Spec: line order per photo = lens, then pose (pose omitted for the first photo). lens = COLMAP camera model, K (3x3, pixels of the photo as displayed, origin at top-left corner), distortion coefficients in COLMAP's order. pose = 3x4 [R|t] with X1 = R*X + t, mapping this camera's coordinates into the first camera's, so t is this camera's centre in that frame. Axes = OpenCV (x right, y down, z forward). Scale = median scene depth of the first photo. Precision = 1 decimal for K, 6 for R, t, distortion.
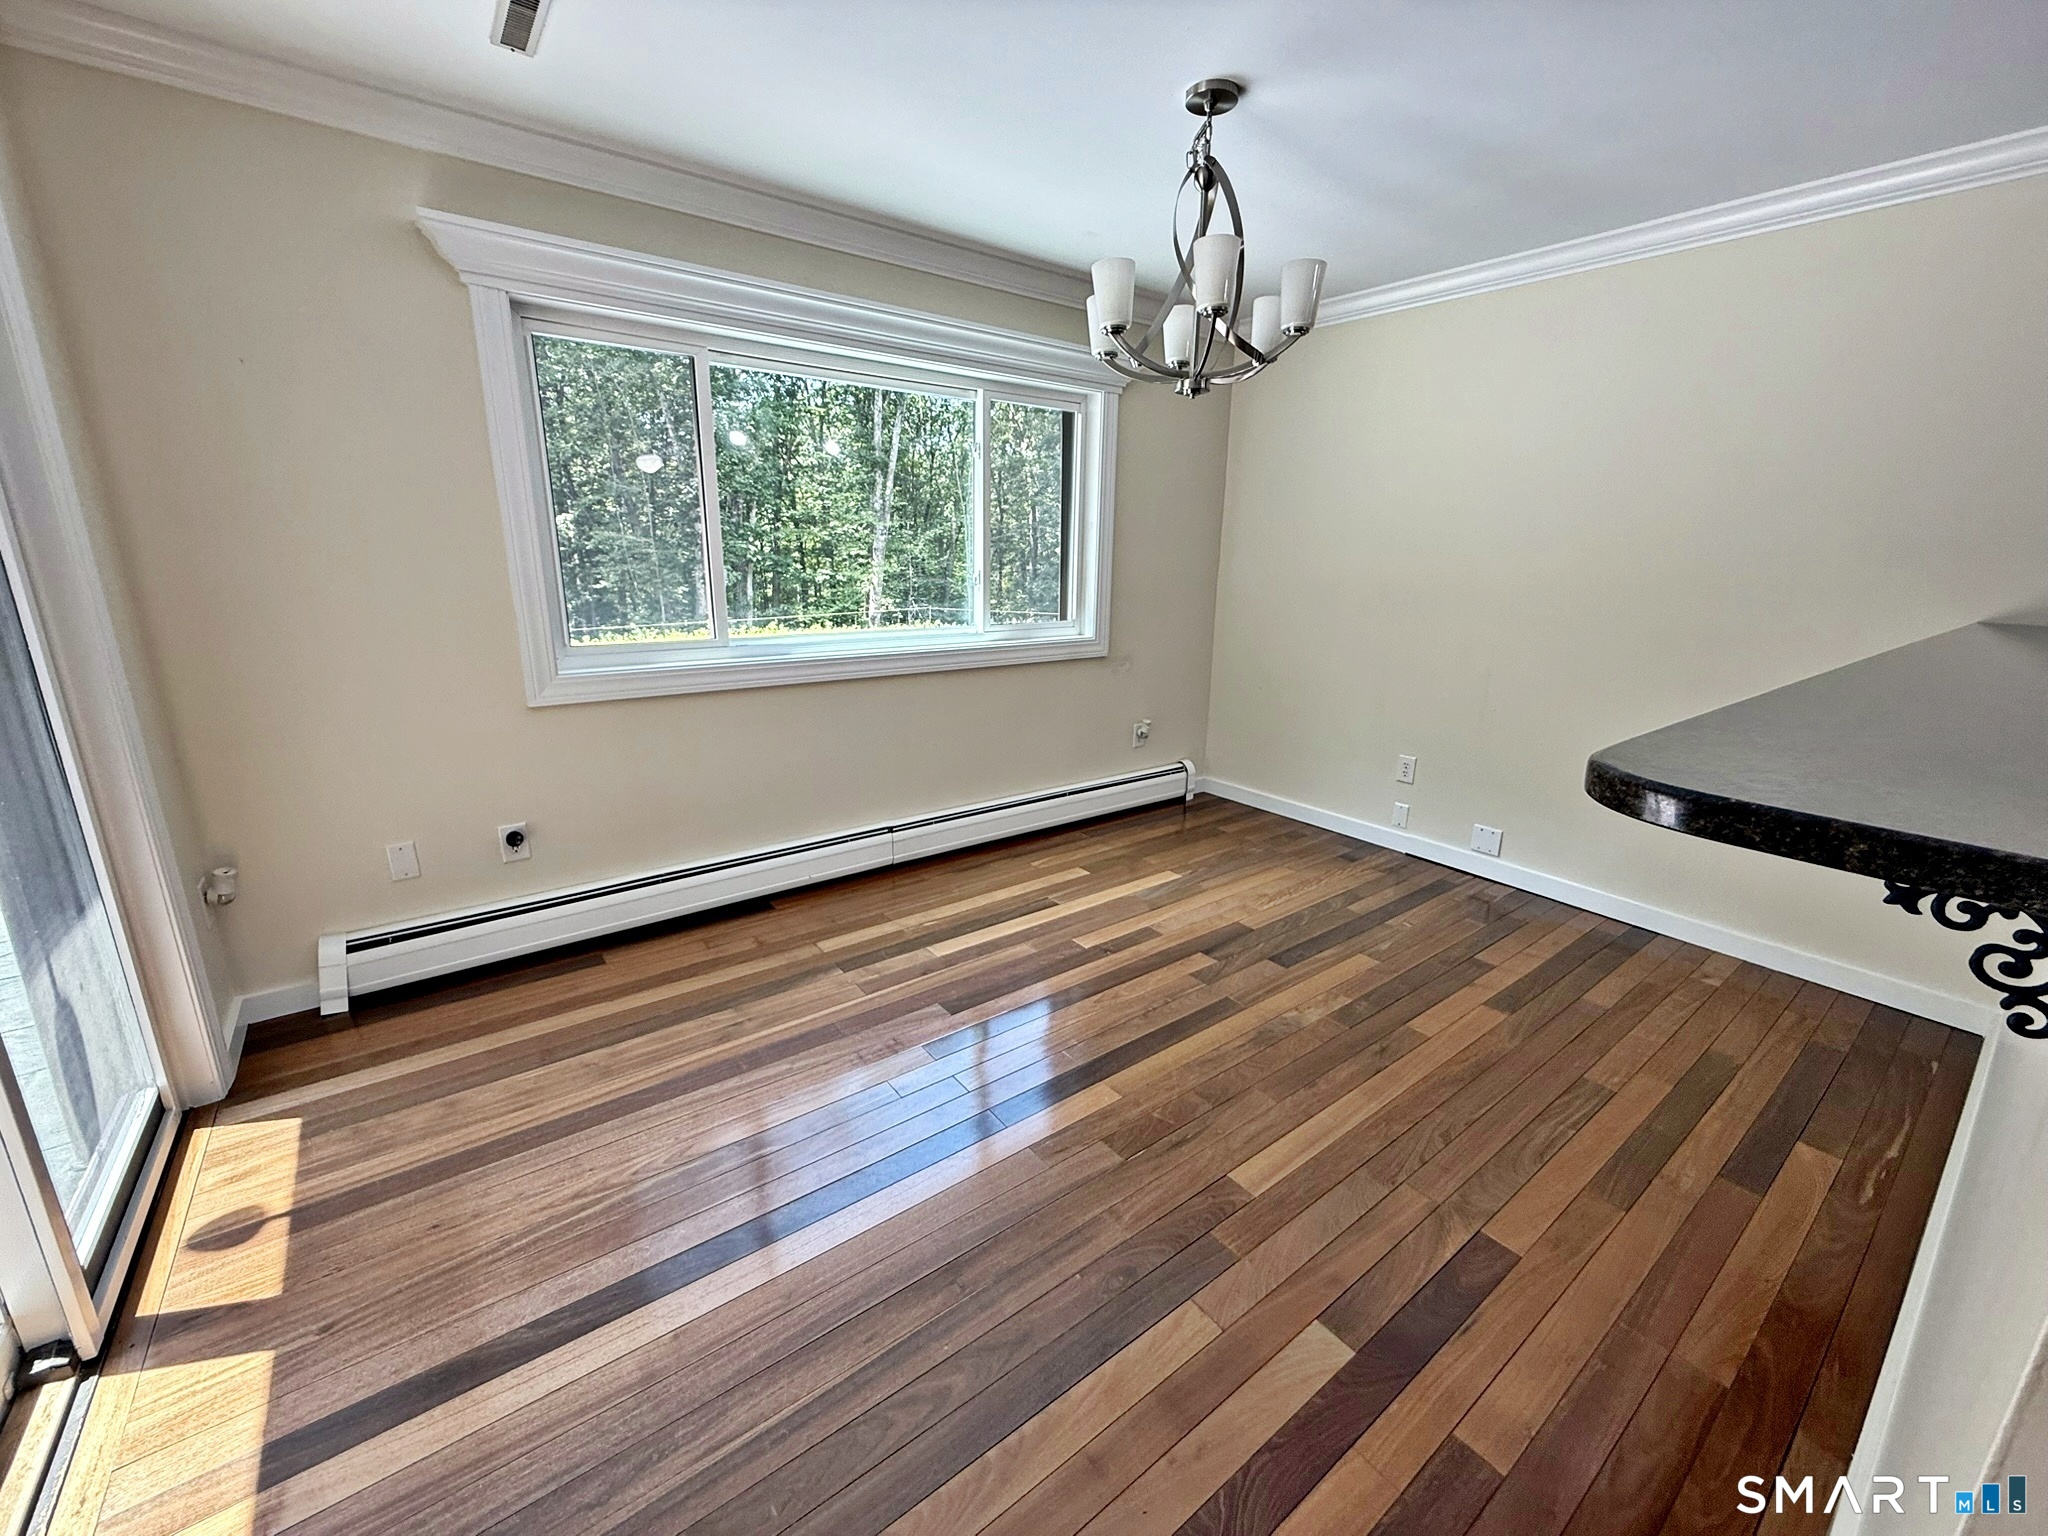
lens RADIAL K [[817.6, 0, 1023.0], [0, 817.6, 770.0], [0, 0, 1]] dist [-0.001051, -0.000099]
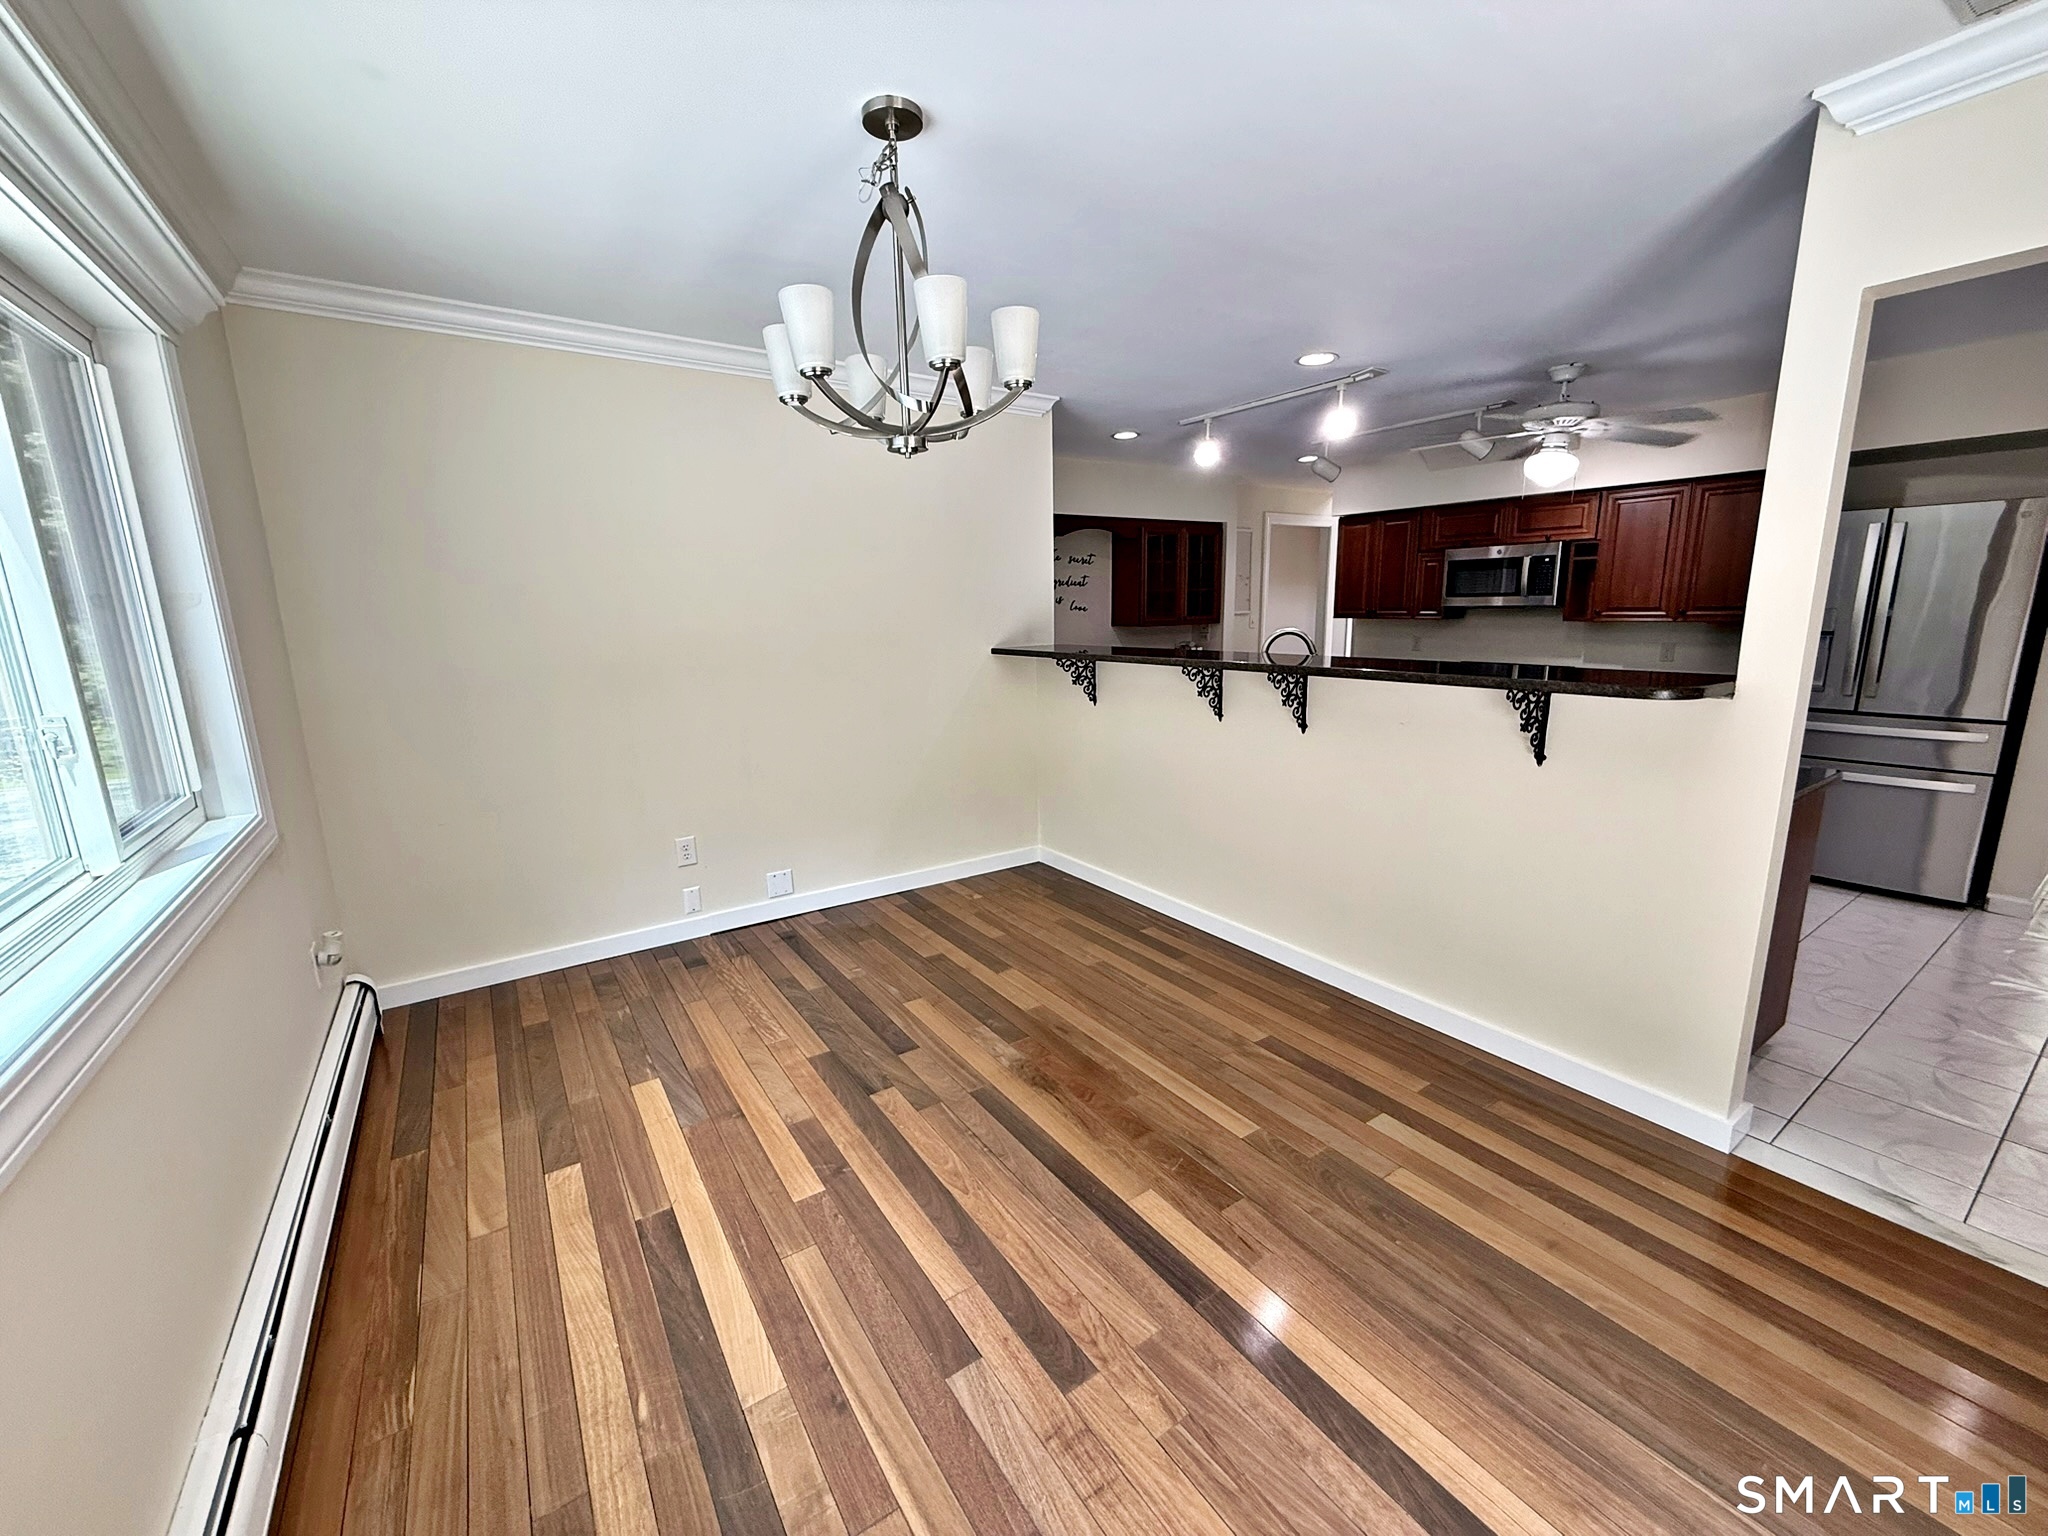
lens RADIAL K [[817.6, 0, 1018.4], [0, 817.6, 760.8], [0, 0, 1]] dist [-0.001051, -0.000099]
pose [[0.056536, -0.205614, 0.976999, -0.518992], [0.282149, 0.941966, 0.181914, -0.209028], [-0.957703, 0.265374, 0.111269, 0.658263]]
